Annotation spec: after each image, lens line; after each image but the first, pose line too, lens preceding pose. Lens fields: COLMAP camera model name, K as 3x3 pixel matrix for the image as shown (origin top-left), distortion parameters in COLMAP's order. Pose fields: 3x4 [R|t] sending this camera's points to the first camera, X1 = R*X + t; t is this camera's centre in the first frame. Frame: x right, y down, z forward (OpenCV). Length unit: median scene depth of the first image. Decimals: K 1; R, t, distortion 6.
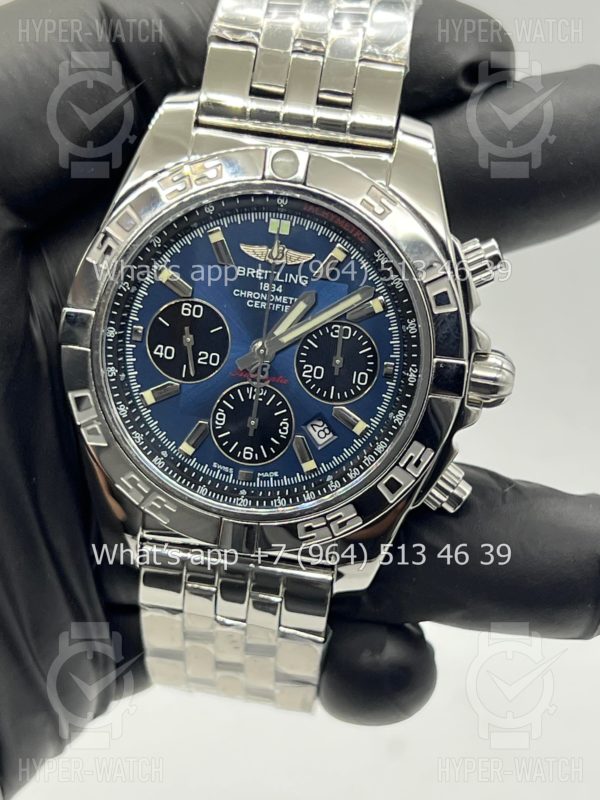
lens RADIAL K [[1833.6, 0, 273.1], [0, 1833.6, 398.1], [0, 0, 1]] dist [0.198821, 0.263193]
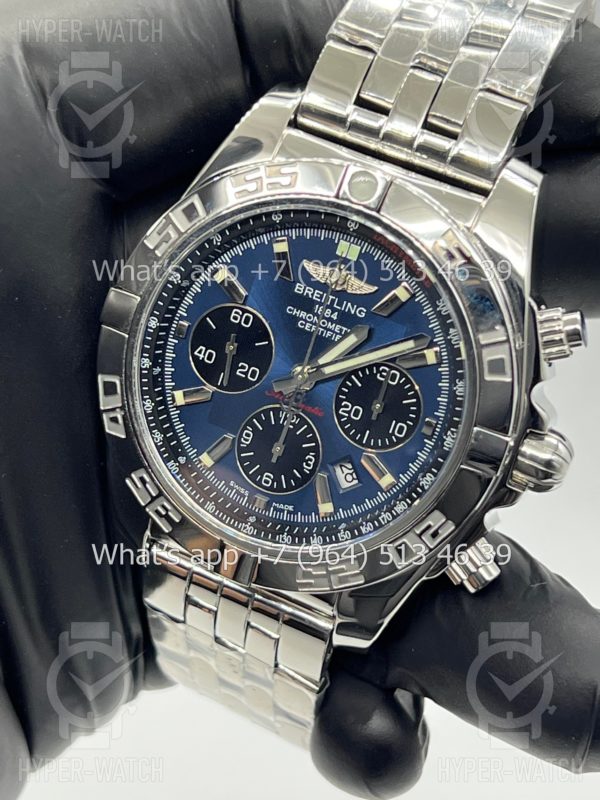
lens RADIAL K [[1833.6, 0, 273.1], [0, 1833.6, 398.1], [0, 0, 1]] dist [0.198821, 0.263193]
pose [[0.956140, 0.222847, -0.190091, 0.158988], [-0.215986, 0.974769, 0.056349, -0.064322], [0.197852, -0.012821, 0.980148, 0.082807]]
